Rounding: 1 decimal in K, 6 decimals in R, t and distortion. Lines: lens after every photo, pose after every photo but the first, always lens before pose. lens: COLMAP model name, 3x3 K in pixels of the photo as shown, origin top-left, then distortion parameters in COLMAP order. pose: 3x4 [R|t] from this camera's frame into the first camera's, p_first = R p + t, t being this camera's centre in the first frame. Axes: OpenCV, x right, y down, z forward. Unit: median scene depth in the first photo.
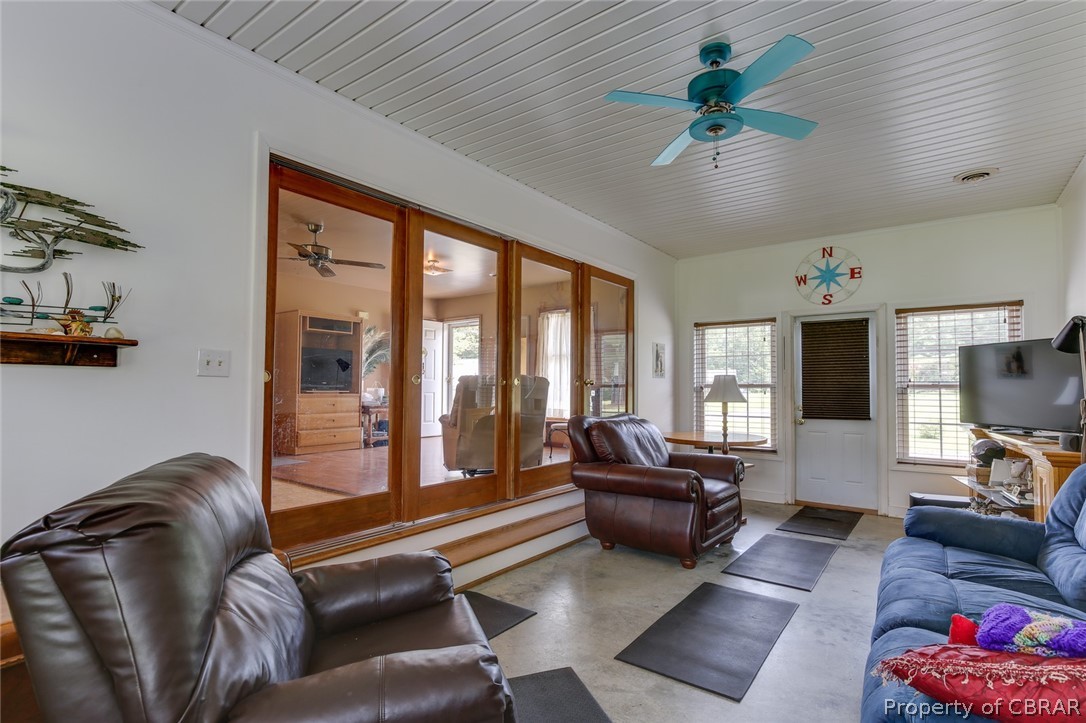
lens RADIAL K [[506.4, 0, 553.3], [0, 506.4, 368.4], [0, 0, 1]] dist [0.000379, -0.000018]
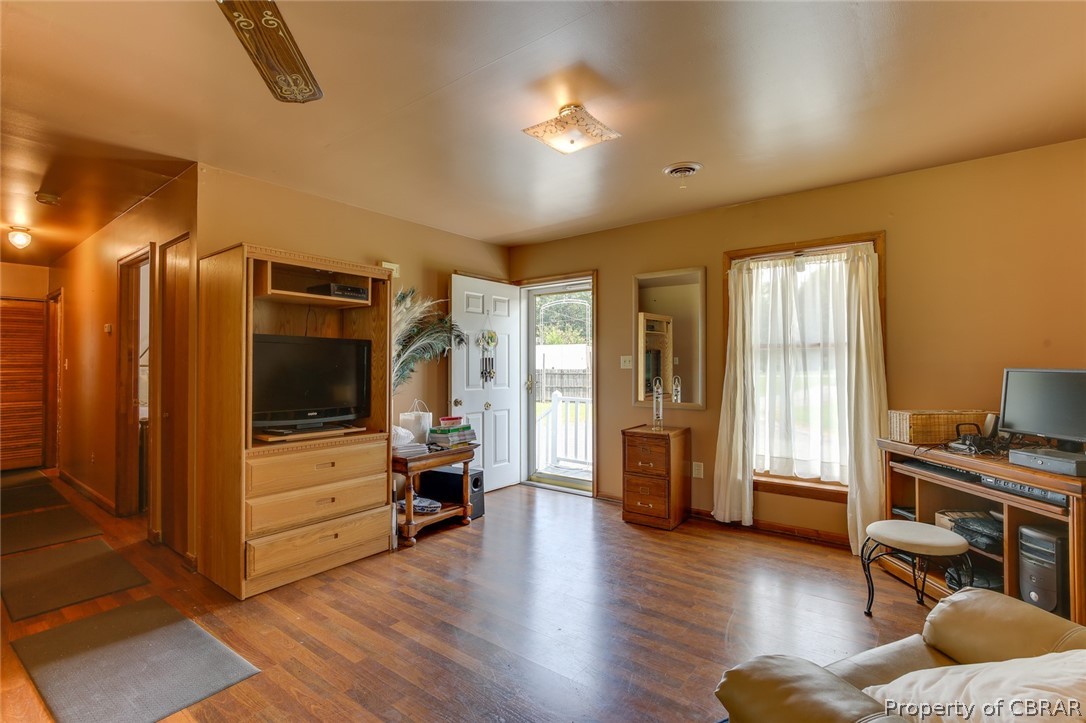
lens RADIAL K [[506.4, 0, 533.2], [0, 506.4, 359.1], [0, 0, 1]] dist [0.000379, -0.000018]
pose [[0.998774, -0.005211, -0.049219, -0.215671], [0.006273, 0.999751, 0.021438, -0.025091], [0.049095, -0.021721, 0.998558, 0.519385]]
